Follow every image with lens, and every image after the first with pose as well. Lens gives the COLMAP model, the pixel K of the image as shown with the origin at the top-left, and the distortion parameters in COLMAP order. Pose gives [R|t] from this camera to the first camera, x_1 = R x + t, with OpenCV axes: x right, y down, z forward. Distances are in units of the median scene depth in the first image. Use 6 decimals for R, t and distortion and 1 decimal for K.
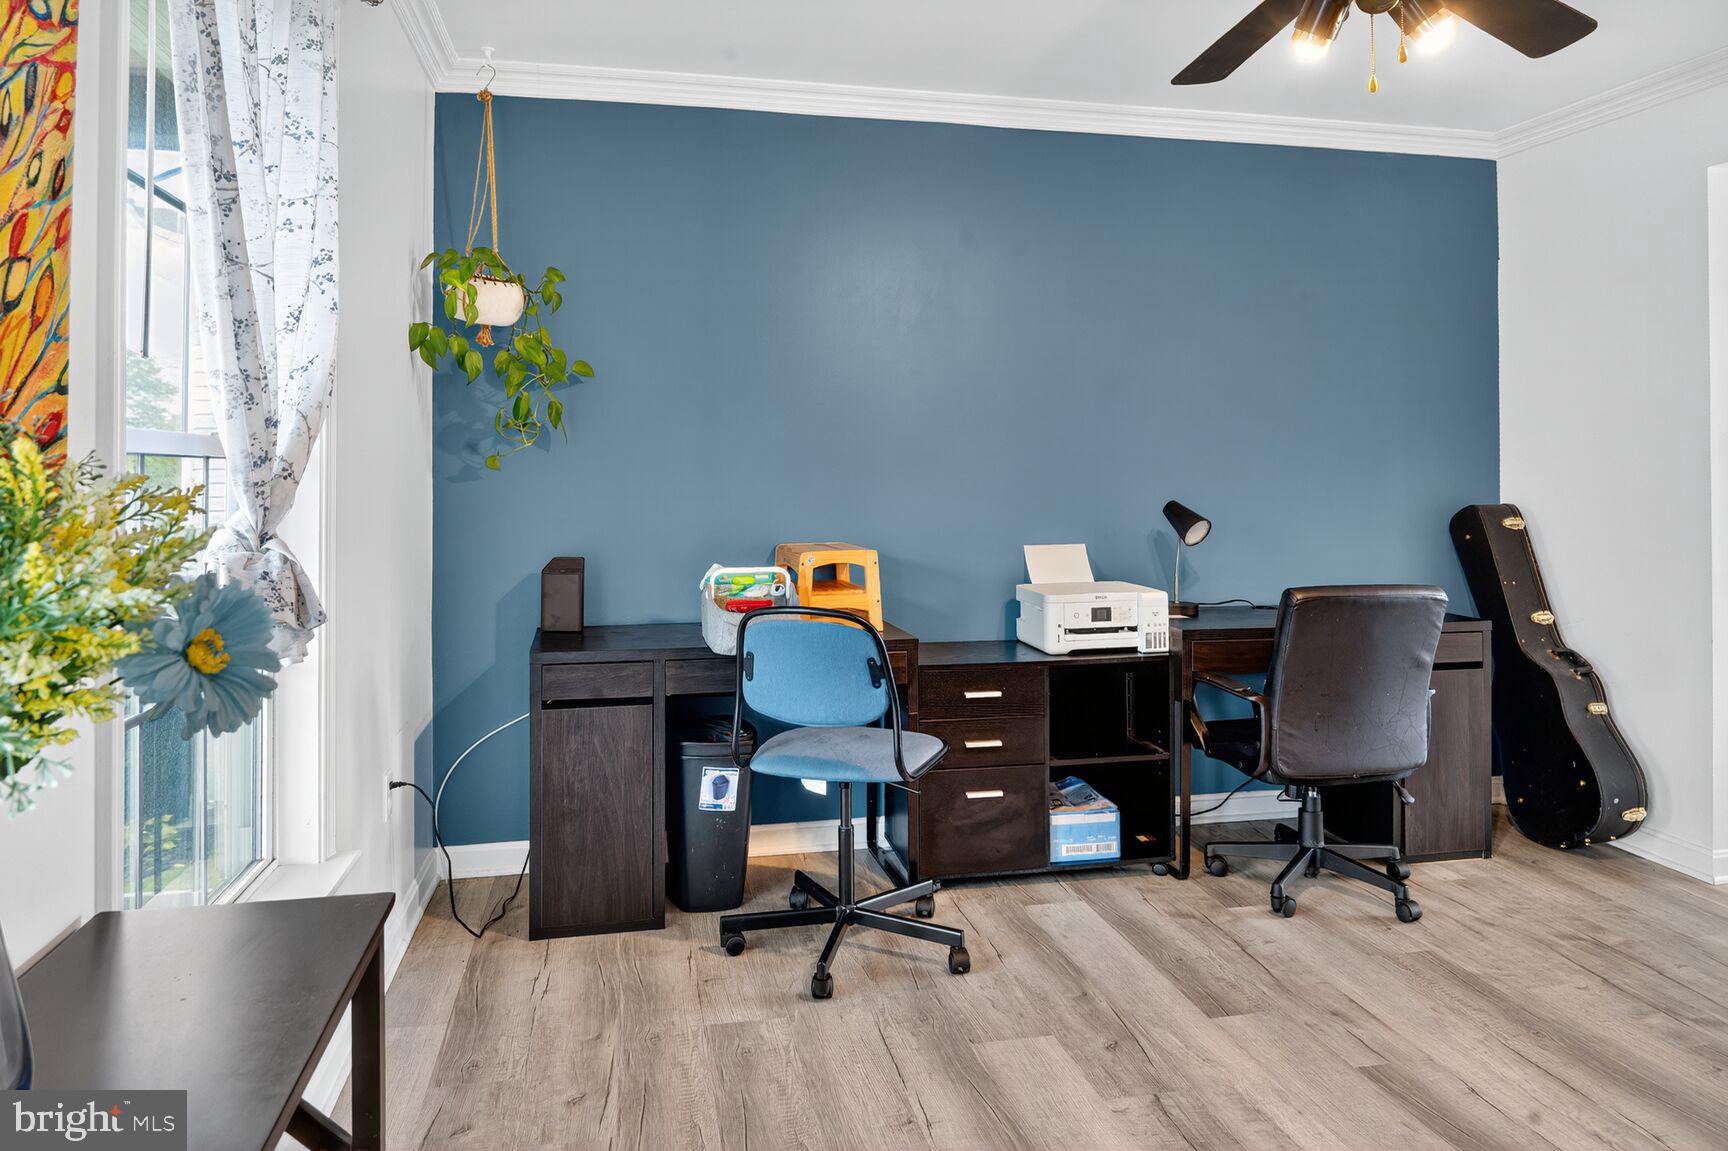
lens RADIAL K [[1165.0, 0, 864.0], [0, 1165.0, 575.5], [0, 0, 1]] dist [0.004080, 0.001208]
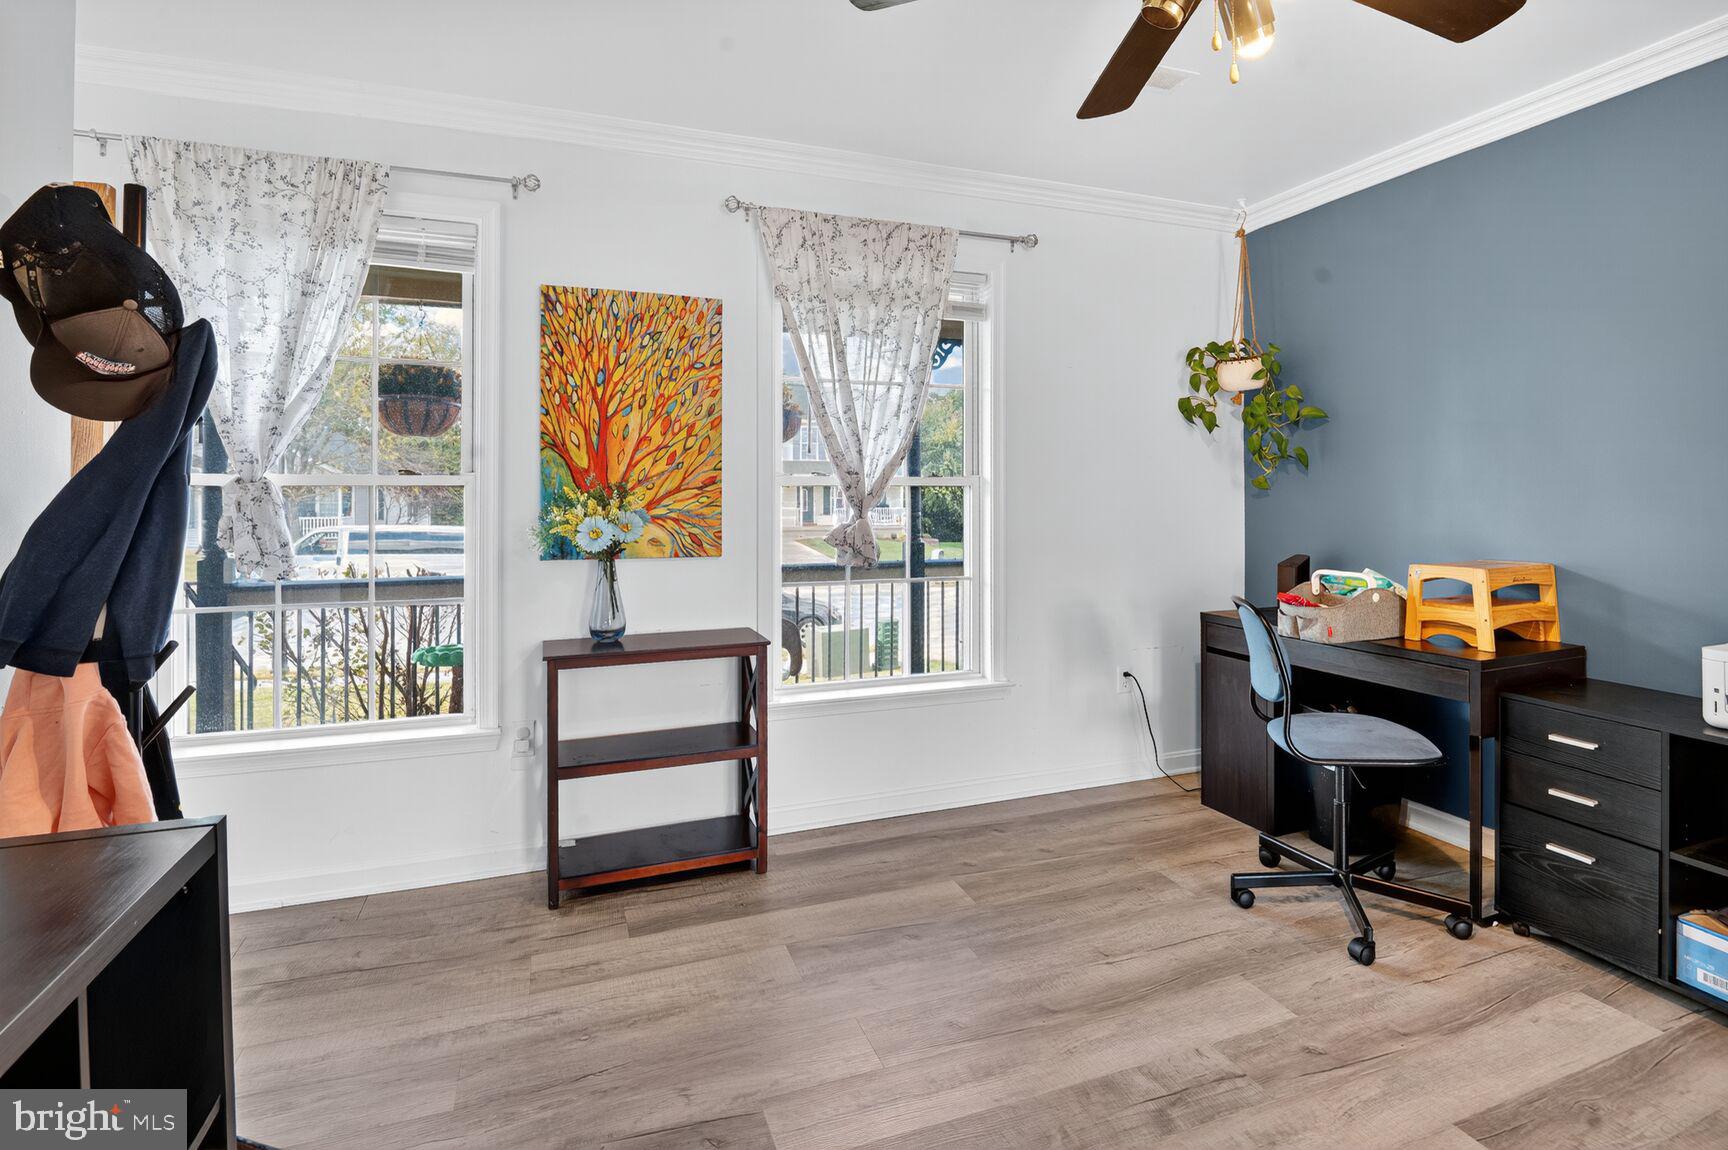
lens RADIAL K [[833.9, 0, 864.0], [0, 833.9, 575.0], [0, 0, 1]] dist [-0.003451, -0.001245]
pose [[0.152507, 0.098019, -0.983430, 0.783506], [-0.087764, 0.992482, 0.085310, -0.039019], [0.984398, 0.073300, 0.159963, 0.433488]]
